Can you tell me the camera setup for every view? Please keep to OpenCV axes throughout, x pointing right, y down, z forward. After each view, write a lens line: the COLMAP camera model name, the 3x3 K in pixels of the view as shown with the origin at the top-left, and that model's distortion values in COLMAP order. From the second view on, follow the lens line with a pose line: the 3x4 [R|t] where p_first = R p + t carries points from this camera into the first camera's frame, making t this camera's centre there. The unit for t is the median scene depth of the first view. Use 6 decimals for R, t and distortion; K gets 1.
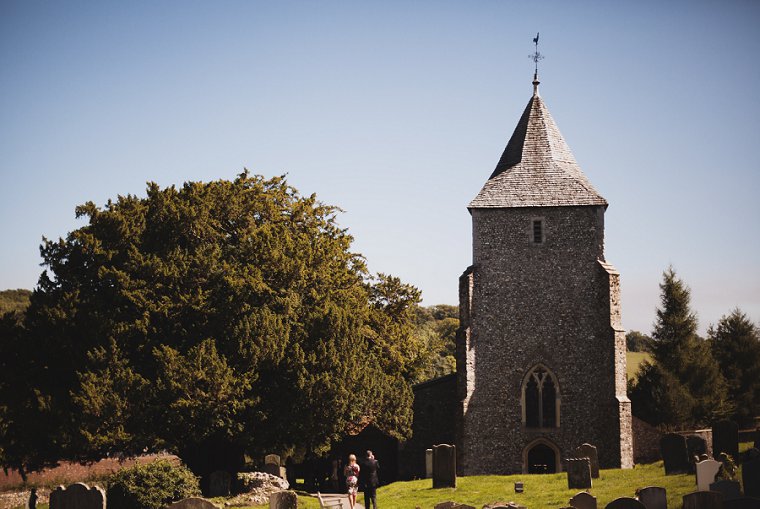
lens RADIAL K [[1047.3, 0, 377.8], [0, 1047.3, 300.7], [0, 0, 1]] dist [-0.034425, 0.001661]
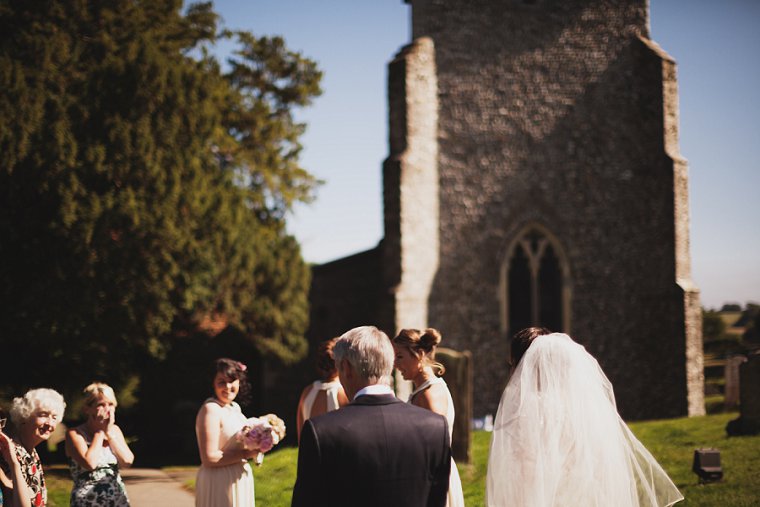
lens RADIAL K [[1015.0, 0, 367.5], [0, 1015.0, 252.4], [0, 0, 1]] dist [-0.021238, -0.015150]
pose [[0.983973, 0.011799, 0.177929, -0.023640], [-0.009697, 0.999873, -0.012675, 0.083390], [-0.178056, 0.010747, 0.983962, 0.500510]]
